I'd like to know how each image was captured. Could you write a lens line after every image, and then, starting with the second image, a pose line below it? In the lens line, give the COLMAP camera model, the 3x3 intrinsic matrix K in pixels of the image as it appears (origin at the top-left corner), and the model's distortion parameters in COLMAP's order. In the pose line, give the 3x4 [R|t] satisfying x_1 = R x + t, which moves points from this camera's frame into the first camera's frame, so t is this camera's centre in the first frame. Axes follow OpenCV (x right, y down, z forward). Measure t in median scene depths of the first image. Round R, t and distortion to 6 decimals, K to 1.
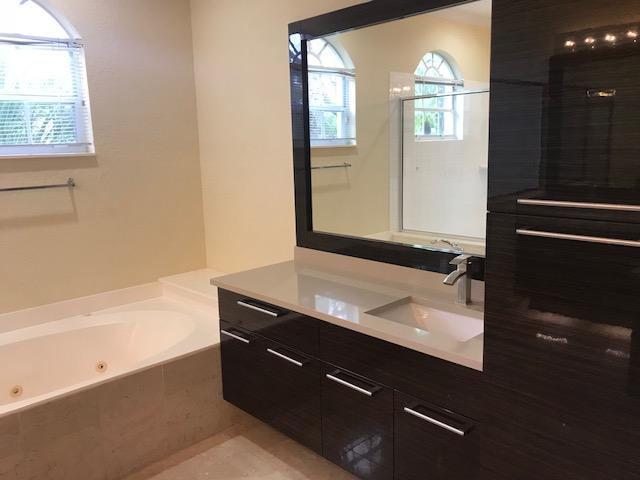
lens RADIAL K [[529.0, 0, 320.0], [0, 529.0, 240.0], [0, 0, 1]] dist [0.002478, -0.000561]
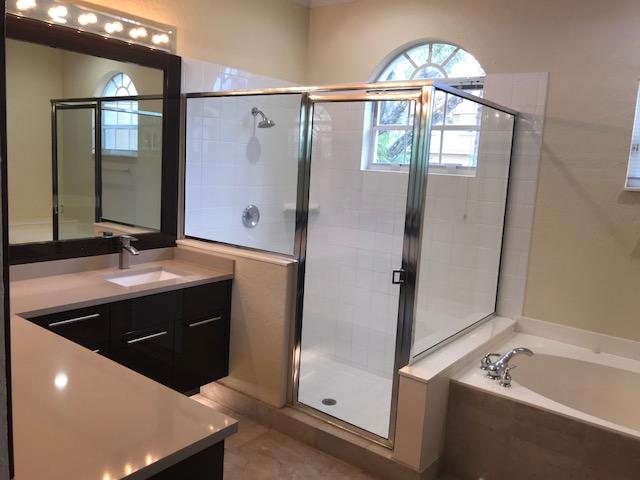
lens RADIAL K [[529.0, 0, 320.0], [0, 529.0, 240.0], [0, 0, 1]] dist [0.002478, -0.000561]
pose [[0.159001, 0.176424, -0.971387, 1.395620], [-0.243982, 0.960408, 0.134494, -0.269735], [0.956656, 0.215617, 0.195750, 1.245228]]
